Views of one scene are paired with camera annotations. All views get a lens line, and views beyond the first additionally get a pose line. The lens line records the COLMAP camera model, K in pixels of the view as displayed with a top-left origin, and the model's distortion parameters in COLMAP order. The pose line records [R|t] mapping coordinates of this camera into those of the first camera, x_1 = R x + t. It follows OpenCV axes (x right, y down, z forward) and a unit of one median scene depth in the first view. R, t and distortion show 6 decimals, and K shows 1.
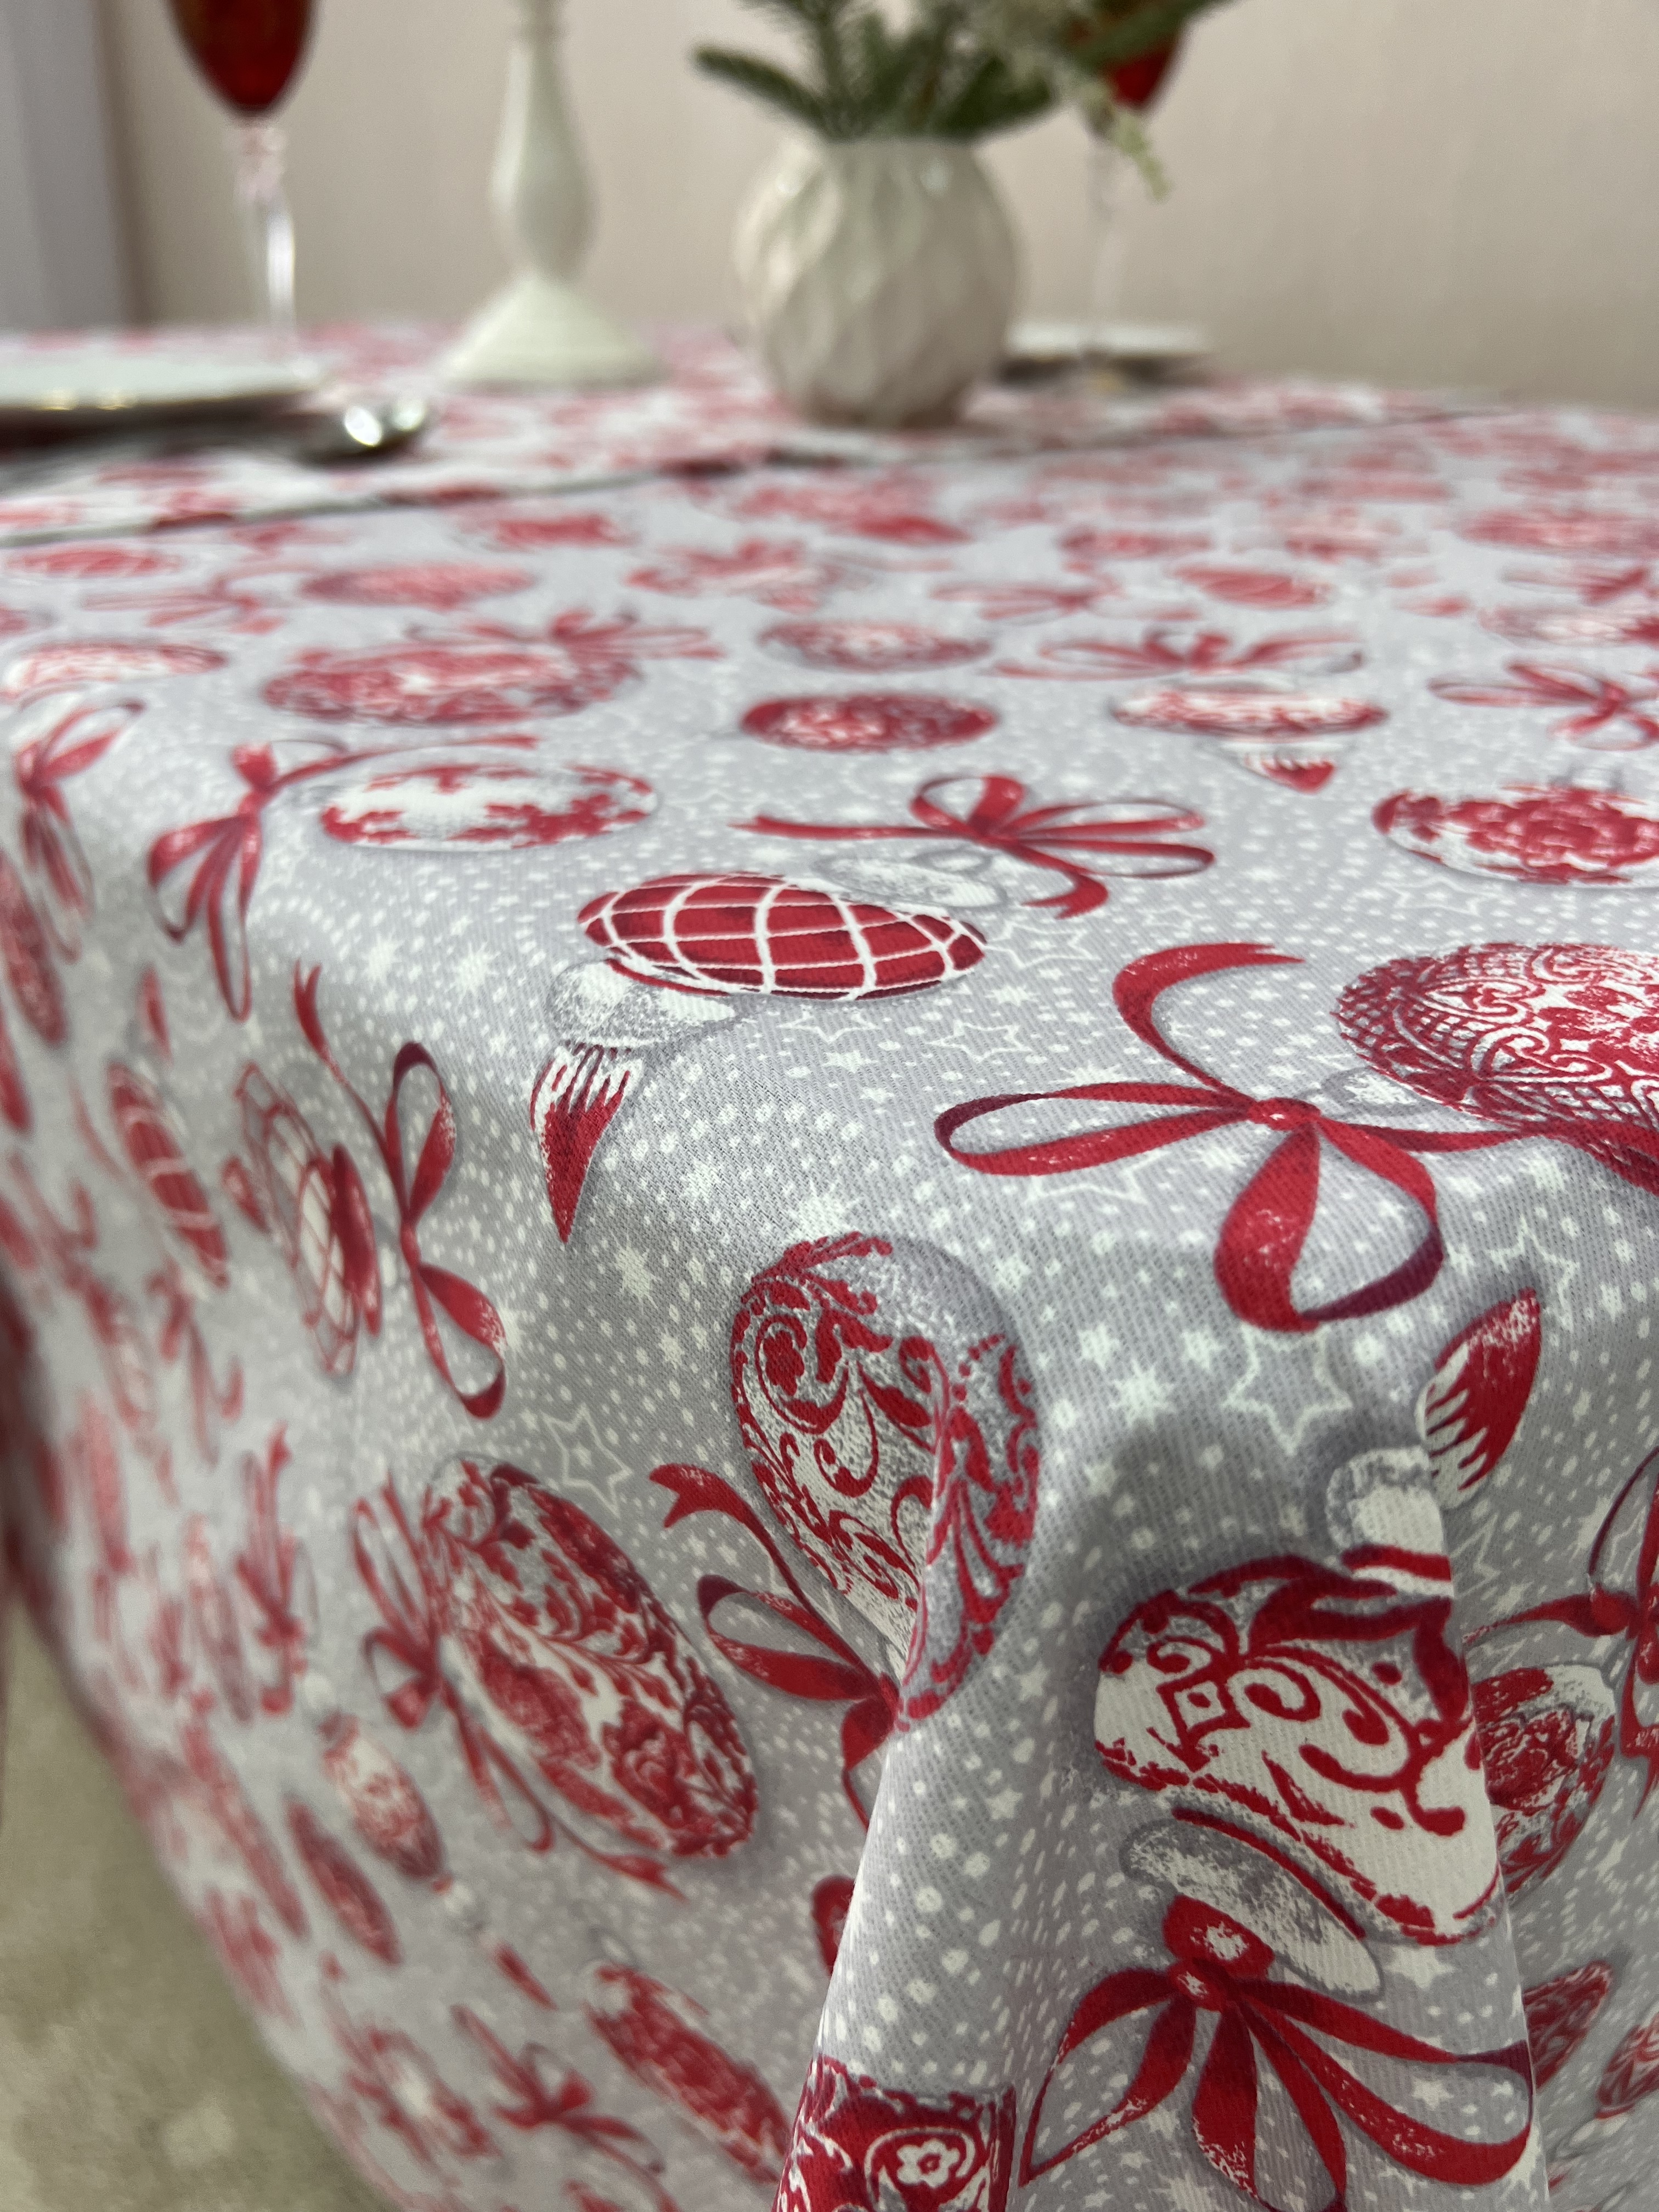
lens RADIAL K [[1797.7, 0, 831.6], [0, 1797.7, 1131.1], [0, 0, 1]] dist [0.017841, -0.094636]
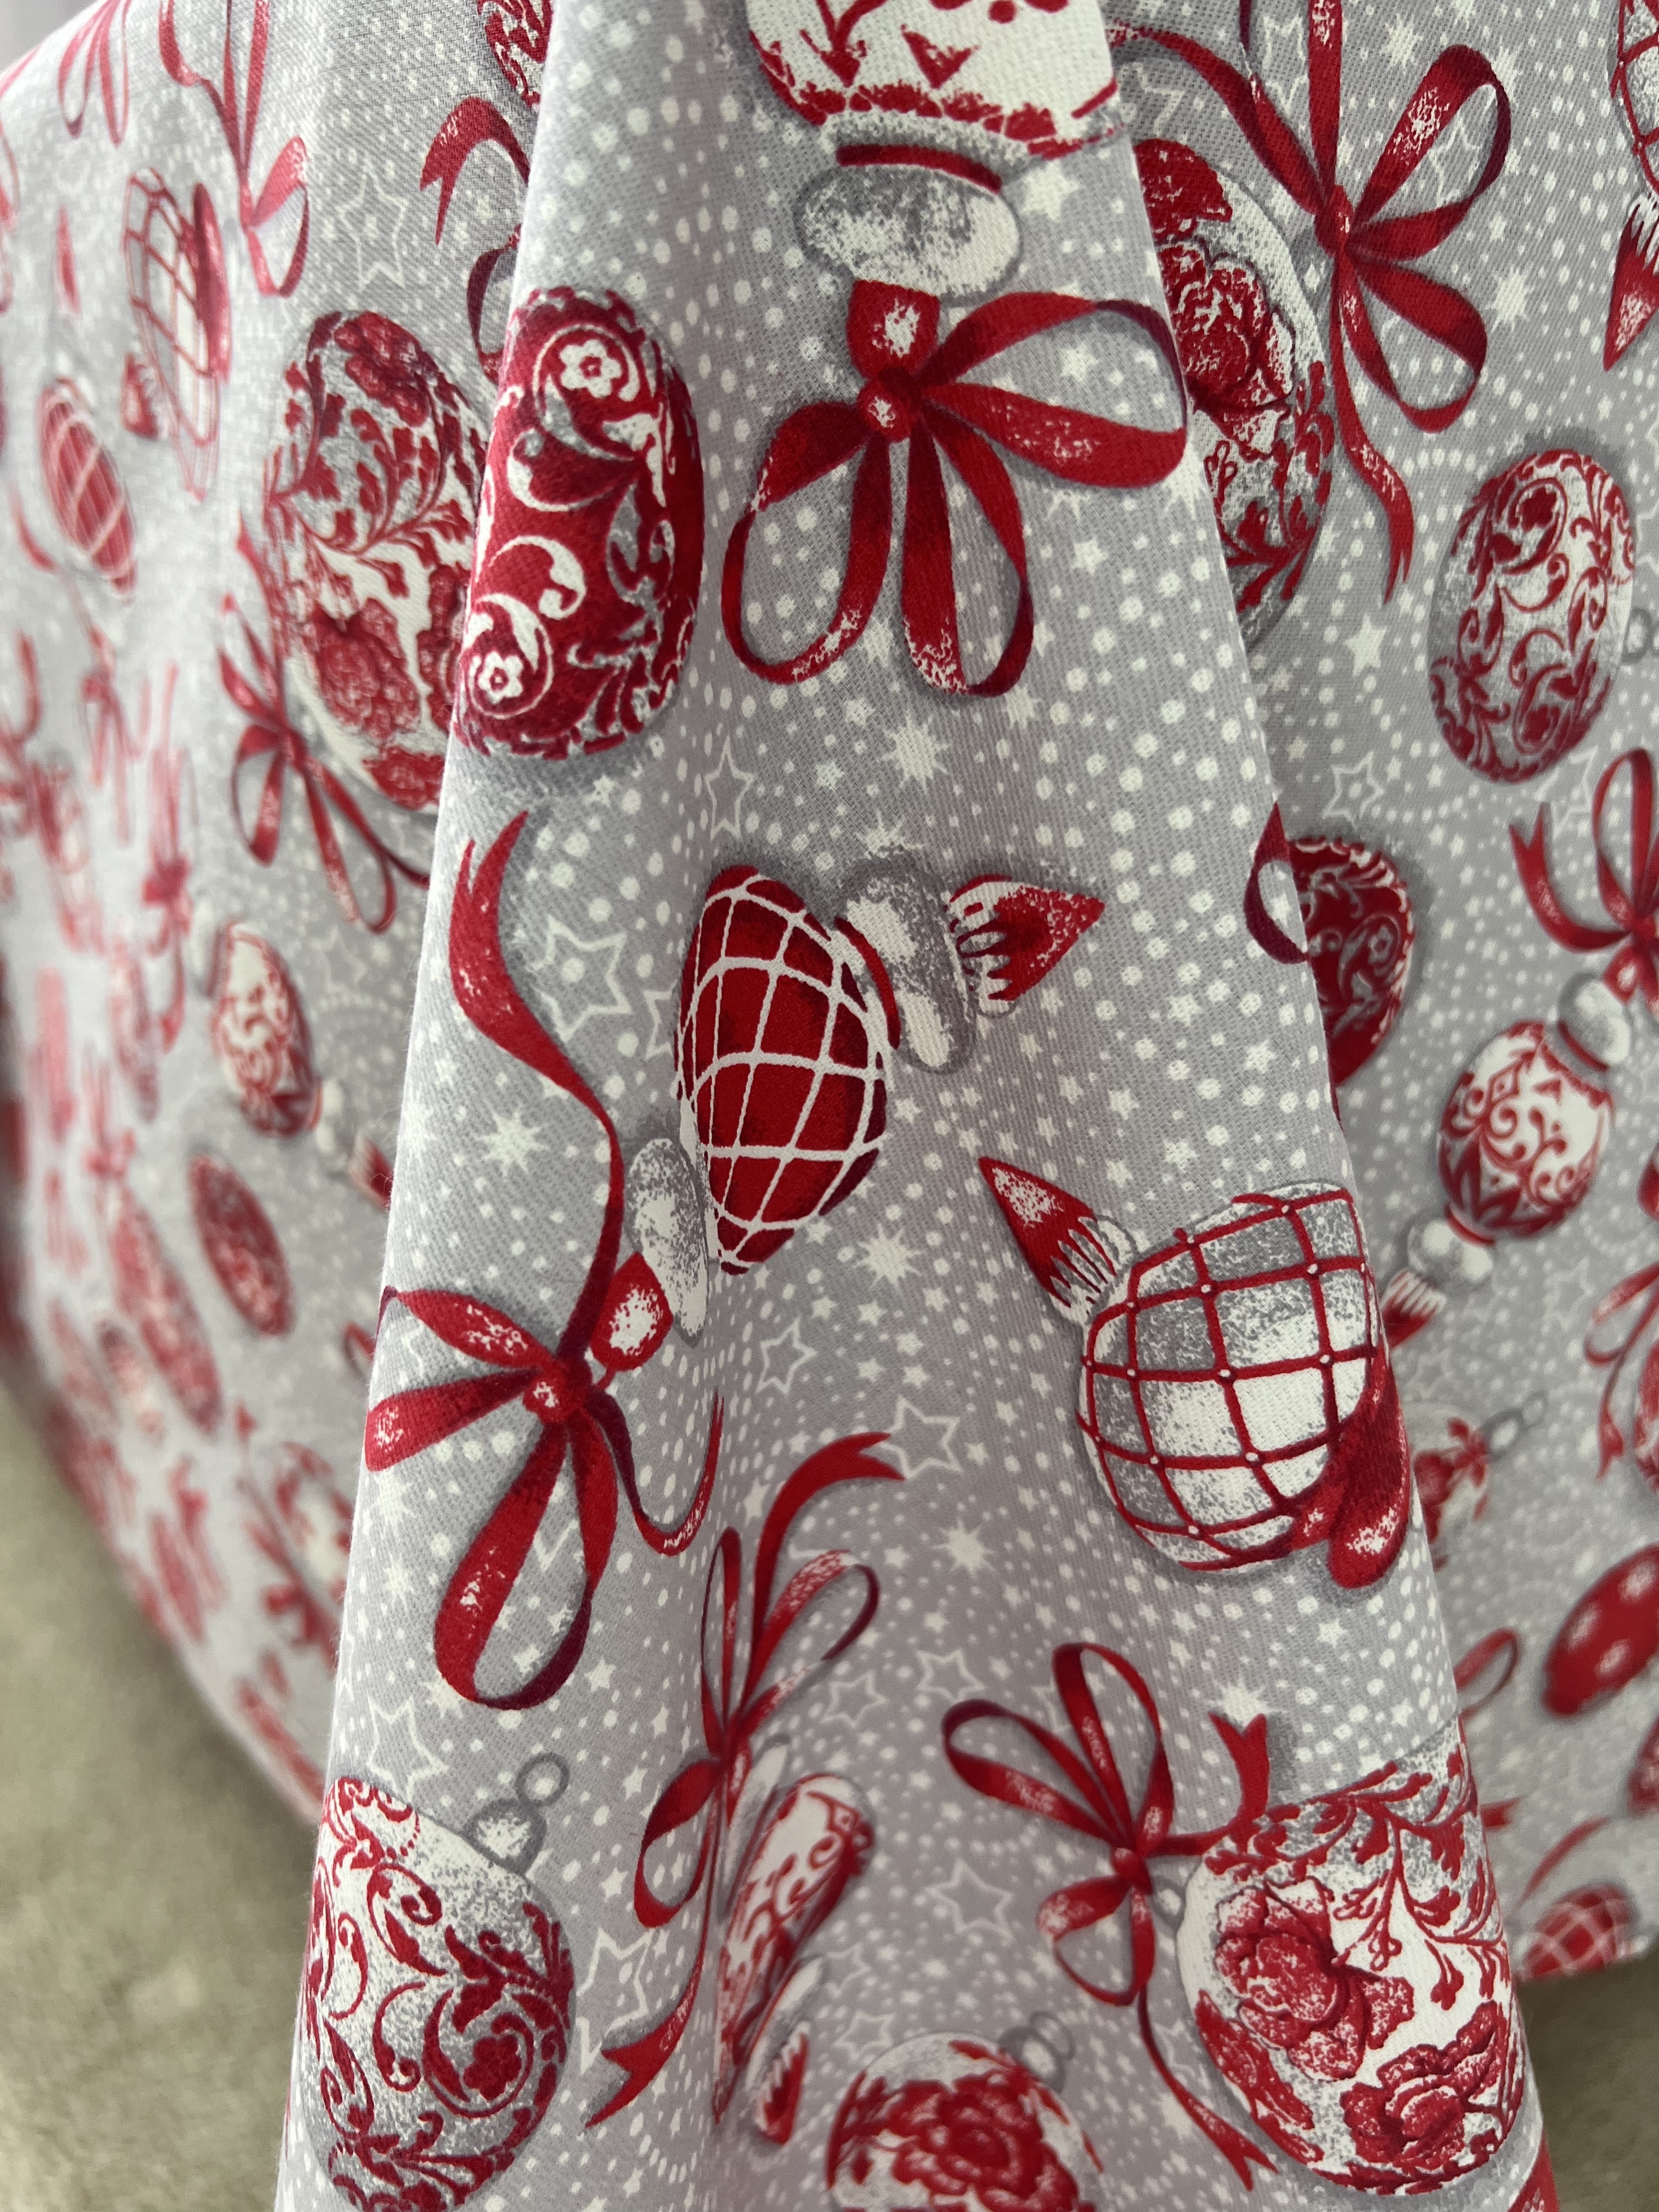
lens RADIAL K [[1789.8, 0, 823.4], [0, 1789.8, 1108.8], [0, 0, 1]] dist [0.007664, -0.004506]
pose [[0.999293, -0.015465, -0.034277, 0.192890], [0.011068, 0.992105, -0.124923, 0.995262], [0.035938, 0.124456, 0.991574, -0.000346]]
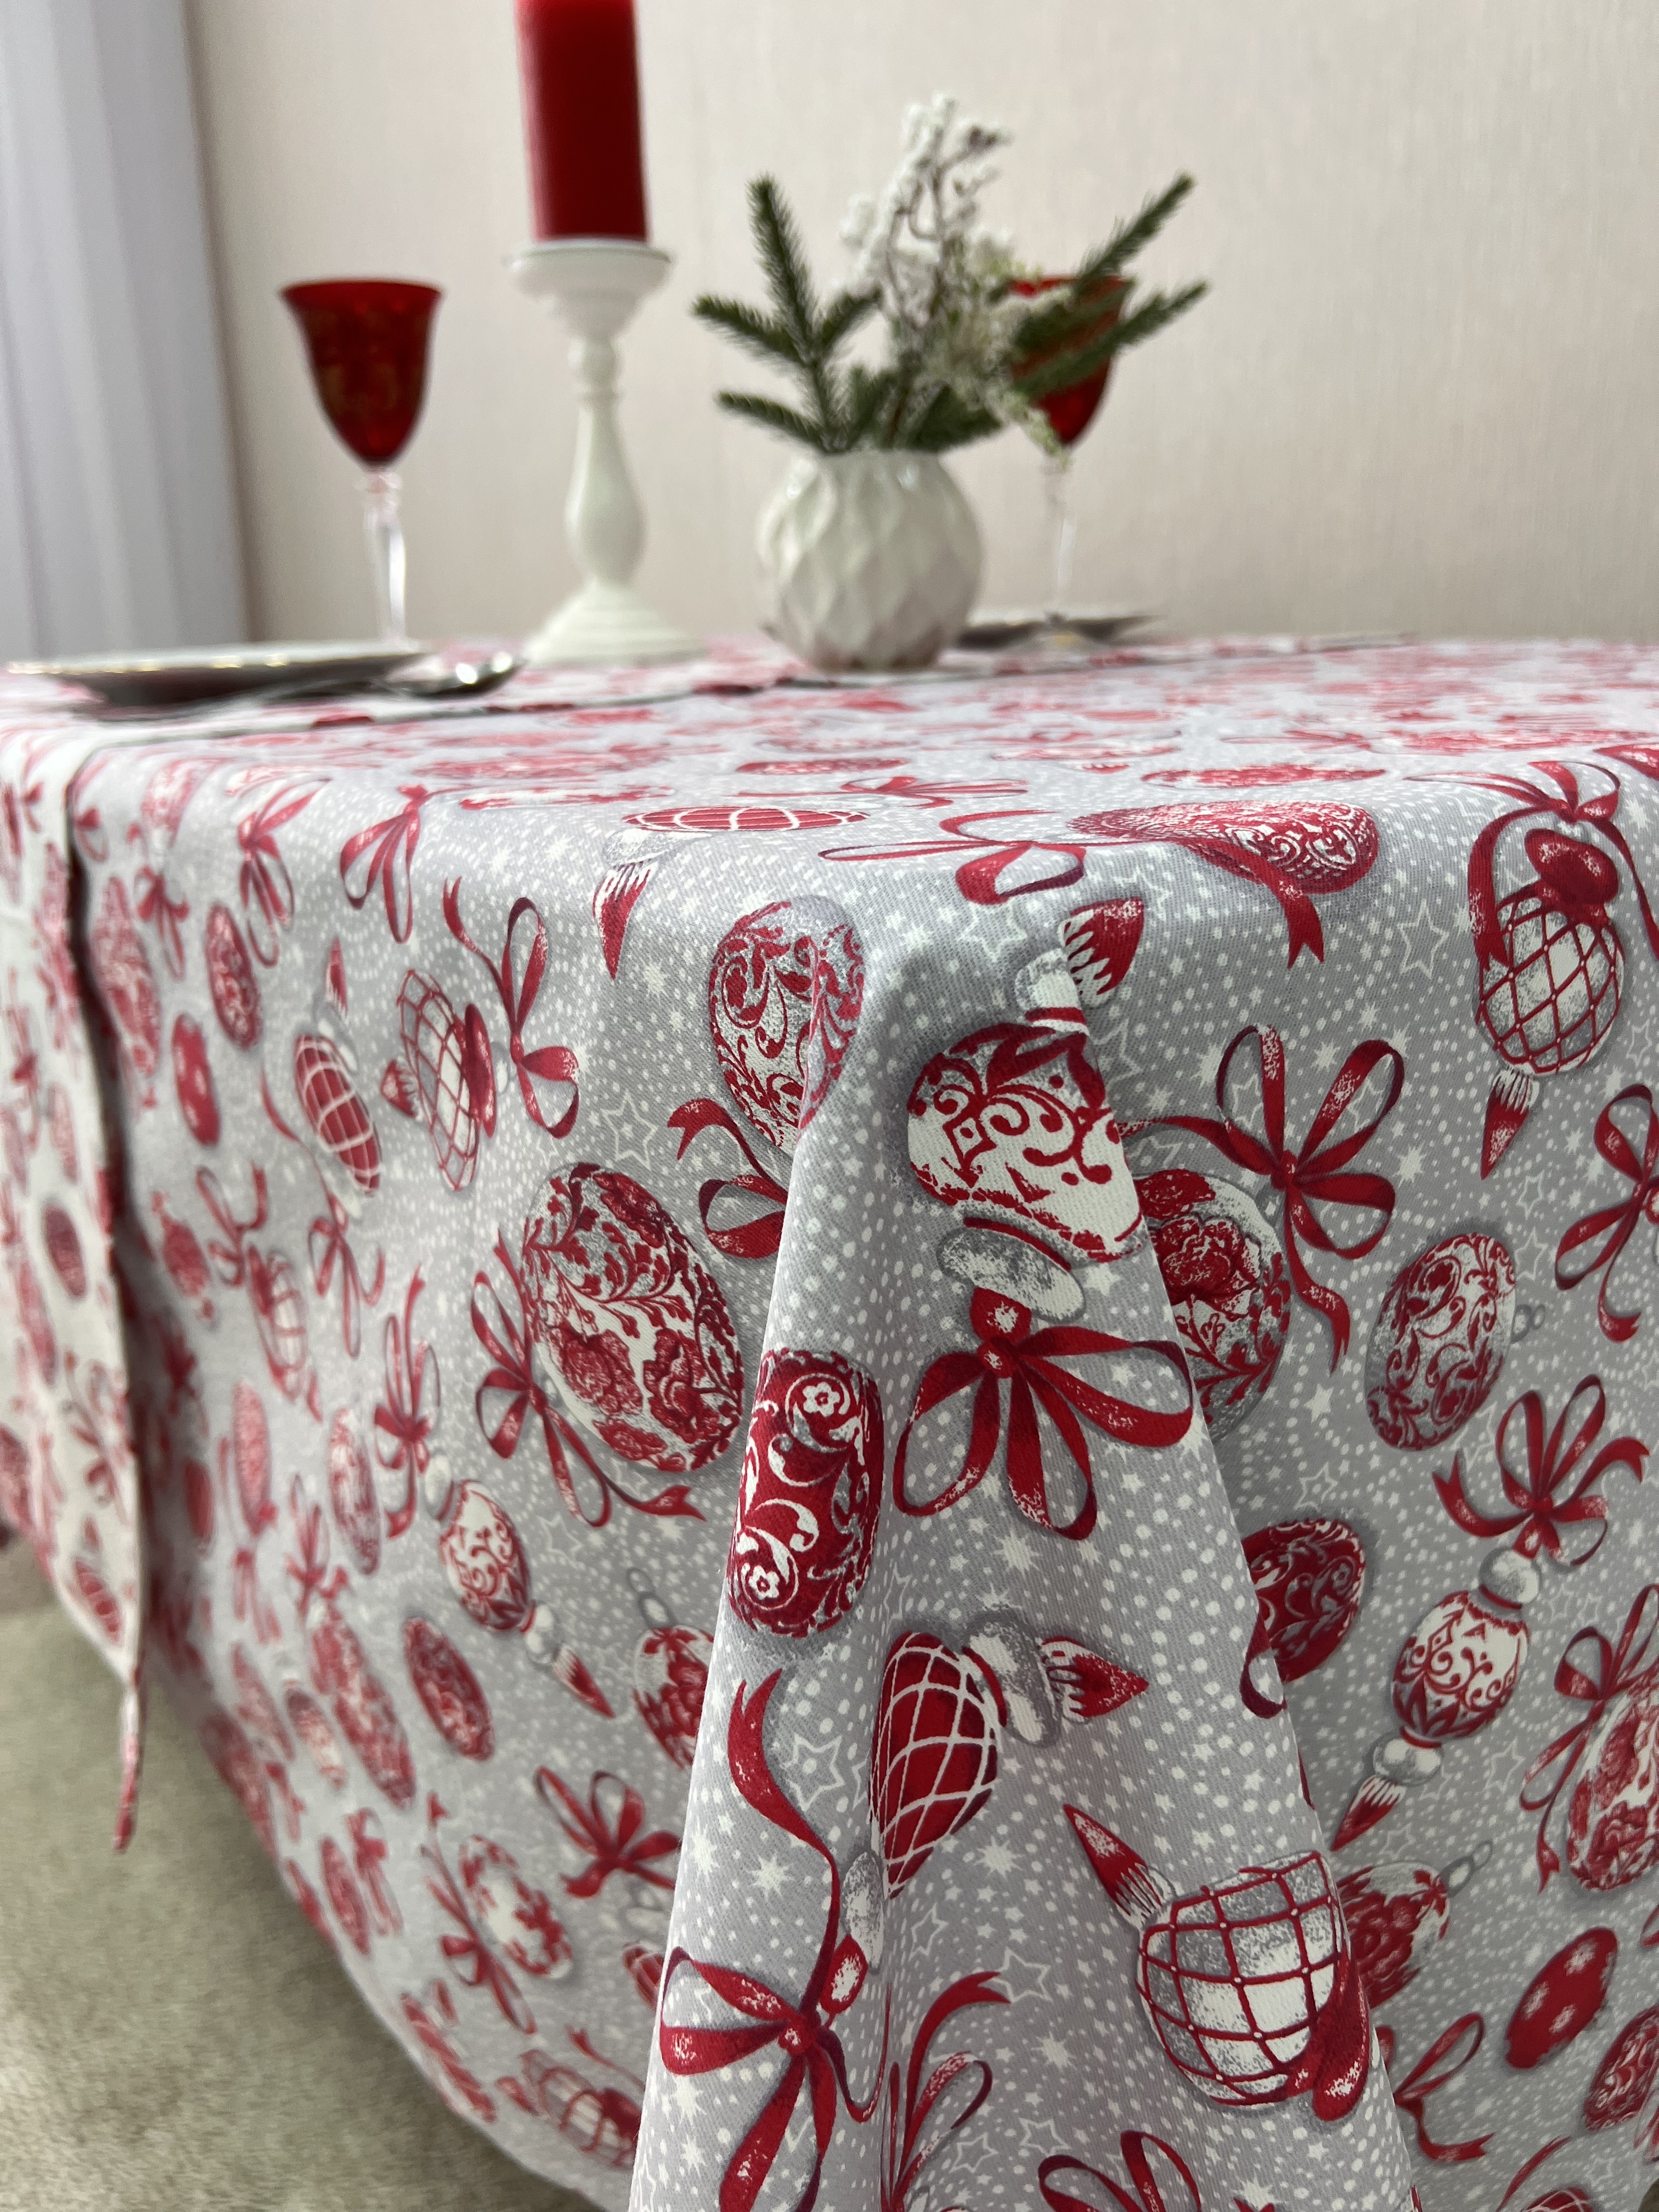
lens RADIAL K [[1761.3, 0, 823.9], [0, 1761.3, 1098.1], [0, 0, 1]] dist [0.107185, -0.220013]
pose [[0.998684, -0.034725, -0.037752, 0.113527], [0.027082, 0.982017, -0.186840, 0.527804], [0.043562, 0.185572, 0.981665, -0.629963]]
